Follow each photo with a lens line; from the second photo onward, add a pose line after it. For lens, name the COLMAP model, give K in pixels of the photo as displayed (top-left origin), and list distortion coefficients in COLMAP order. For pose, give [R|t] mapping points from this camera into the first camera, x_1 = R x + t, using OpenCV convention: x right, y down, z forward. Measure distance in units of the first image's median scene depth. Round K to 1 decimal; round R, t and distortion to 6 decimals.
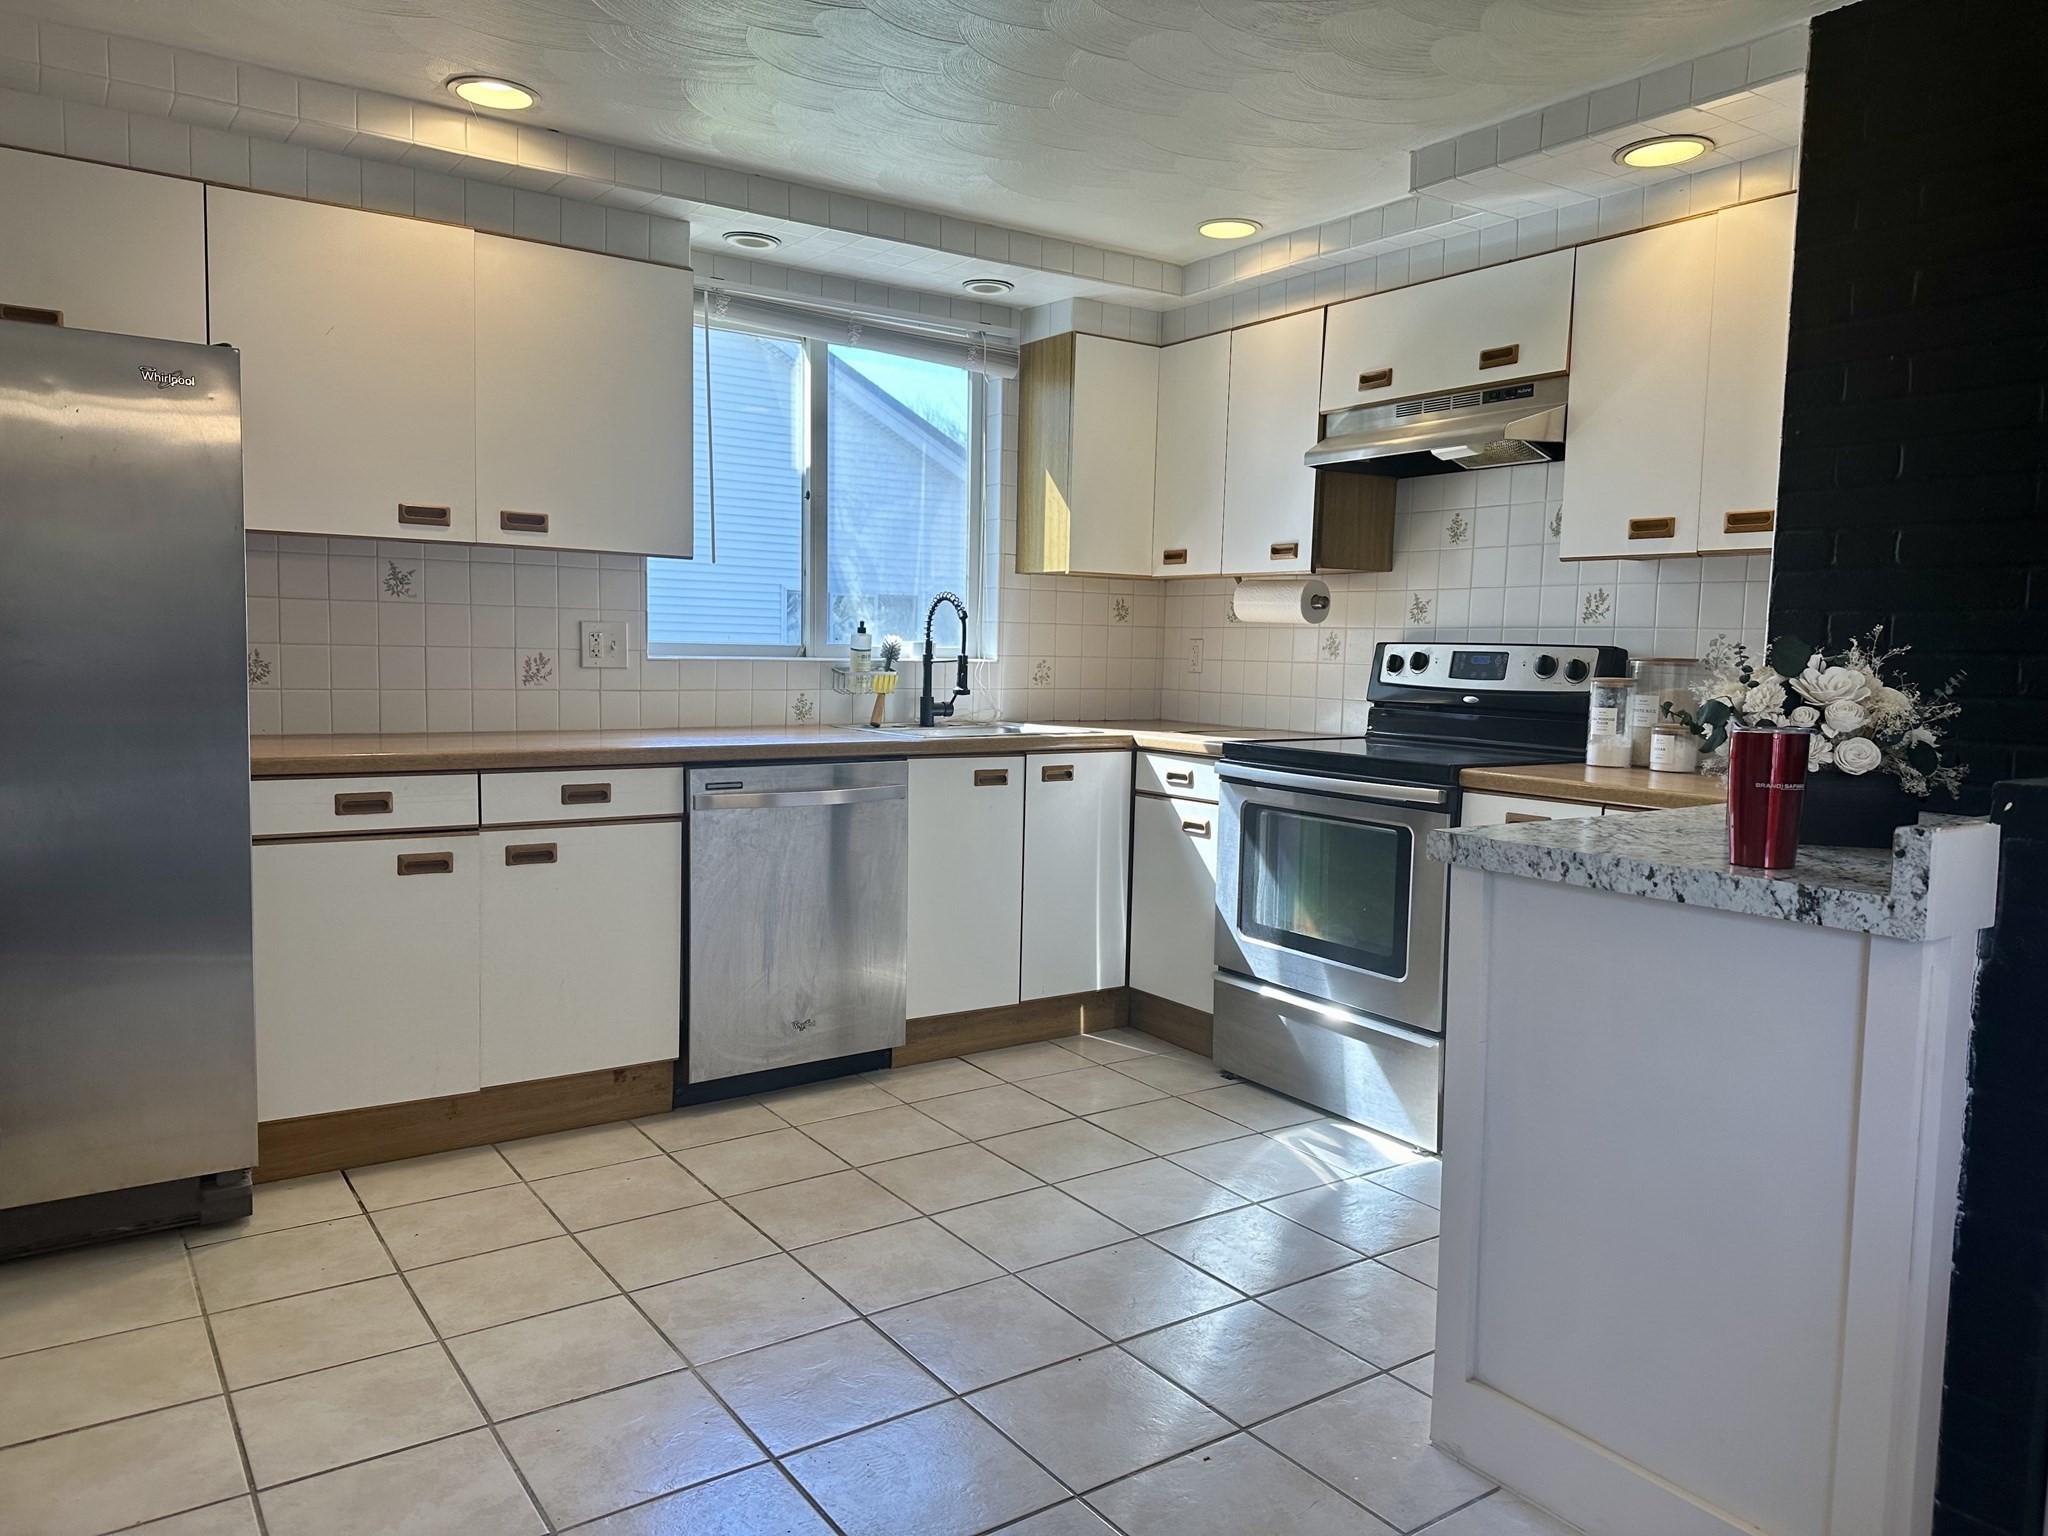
lens RADIAL K [[1423.5, 0, 1028.8], [0, 1423.5, 777.6], [0, 0, 1]] dist [0.131053, -0.204419]
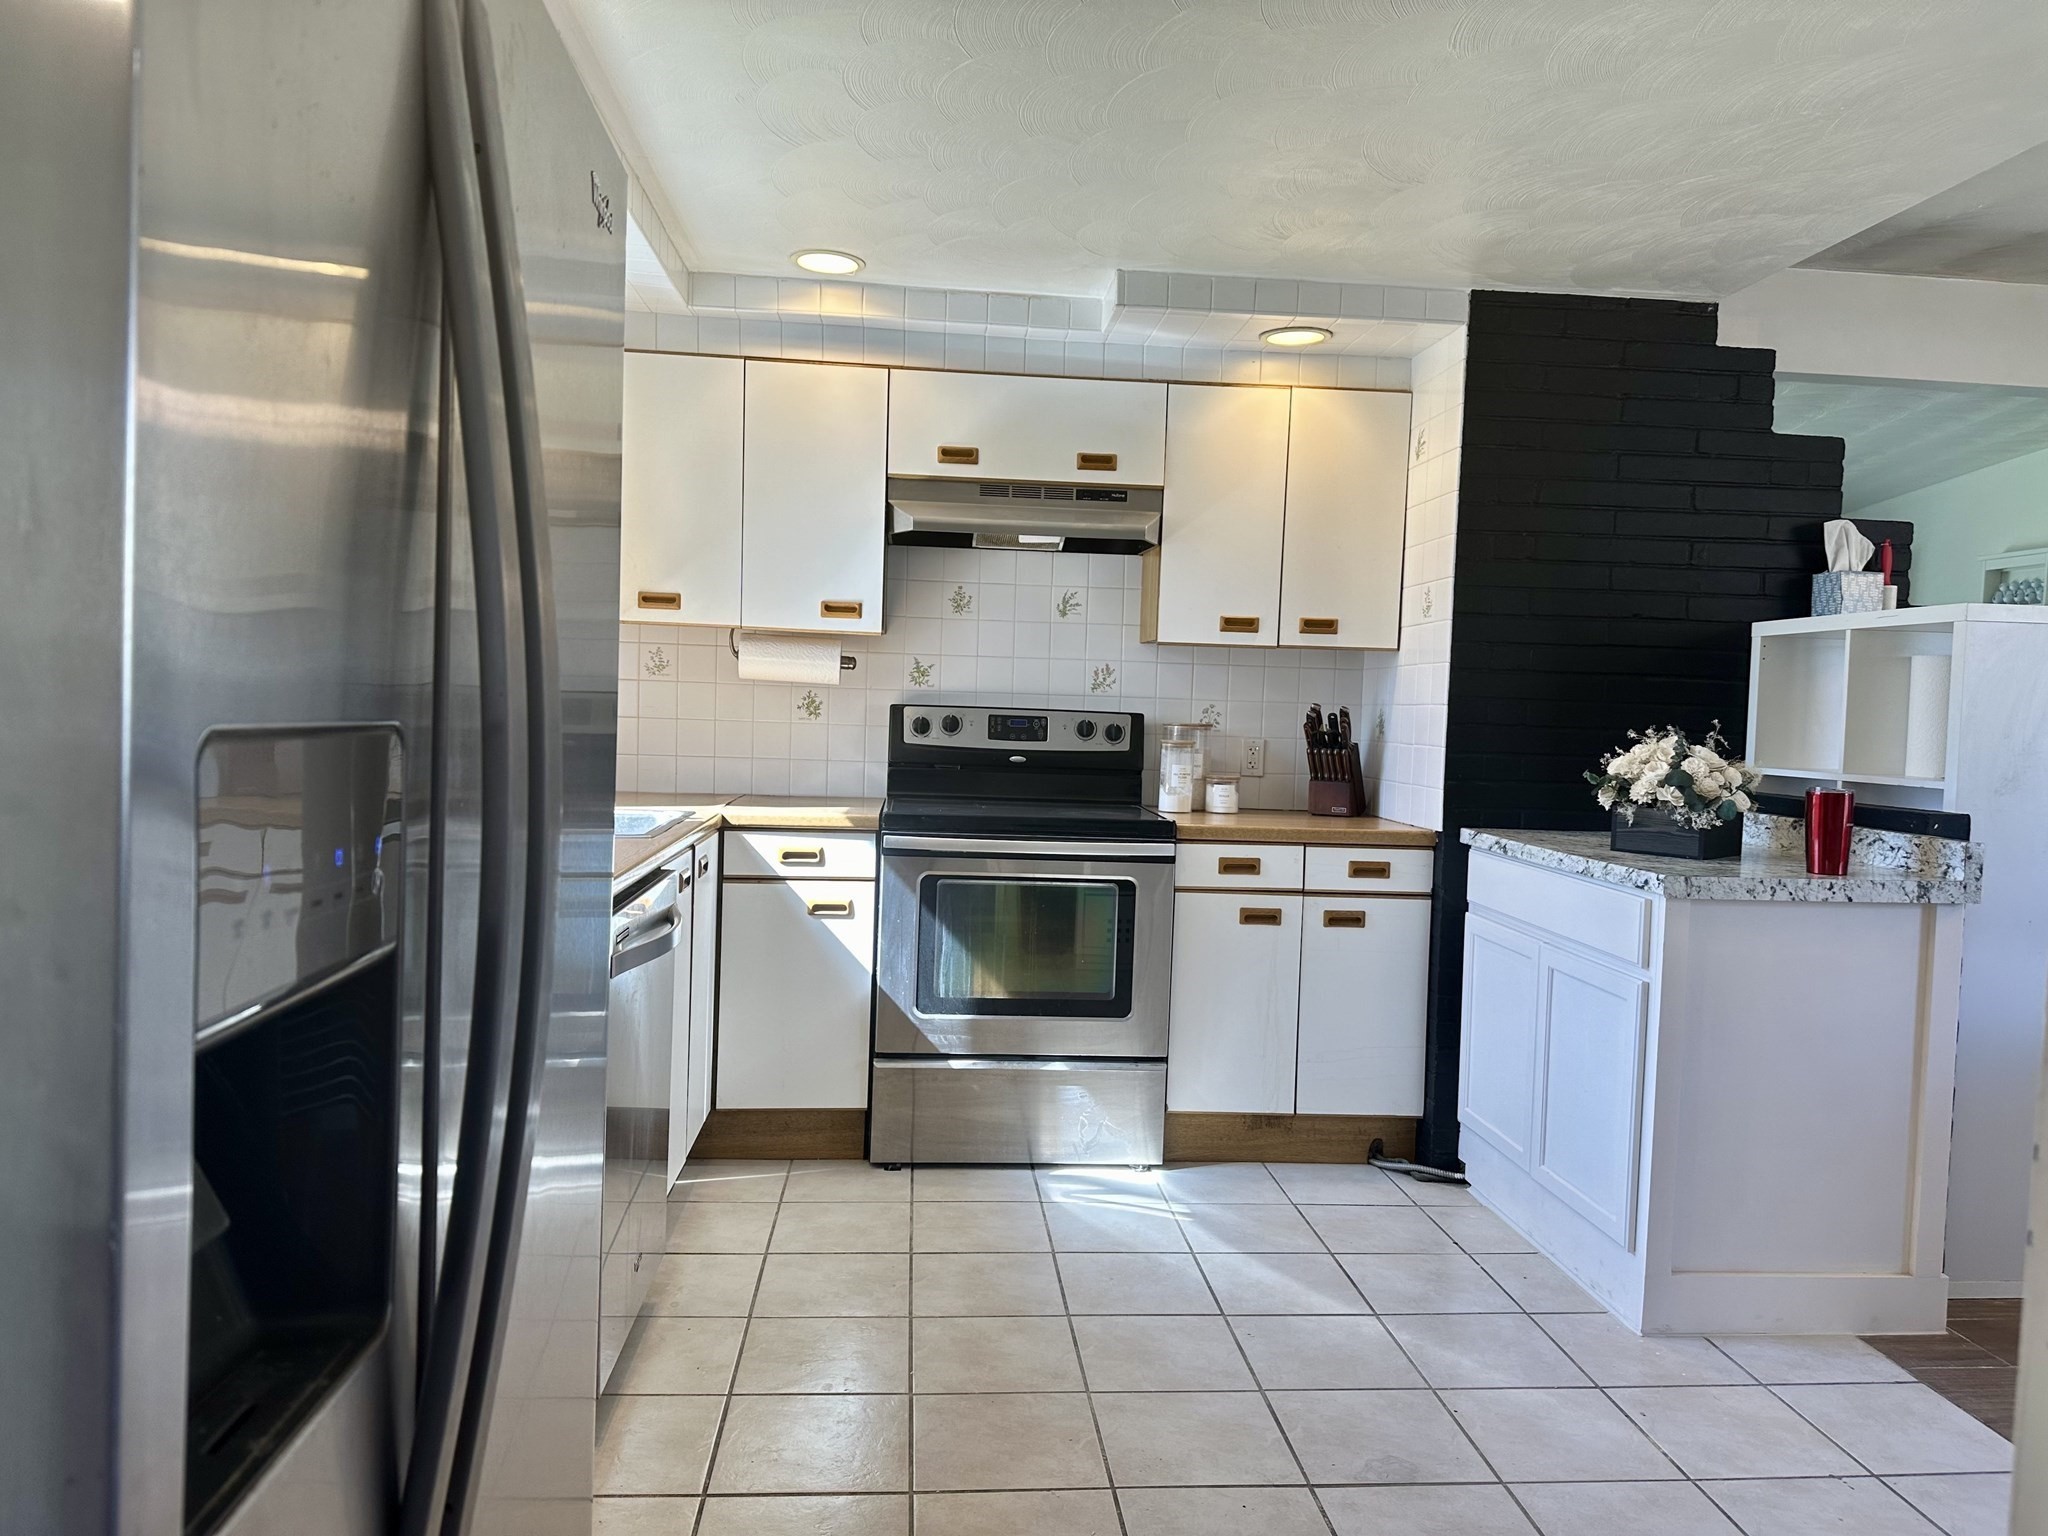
lens RADIAL K [[1423.5, 0, 1028.8], [0, 1423.5, 777.6], [0, 0, 1]] dist [0.131053, -0.204419]
pose [[0.490662, -0.051050, 0.869853, -0.642387], [0.059731, 0.997905, 0.024873, -0.067357], [-0.869300, 0.039753, 0.492684, 0.460008]]
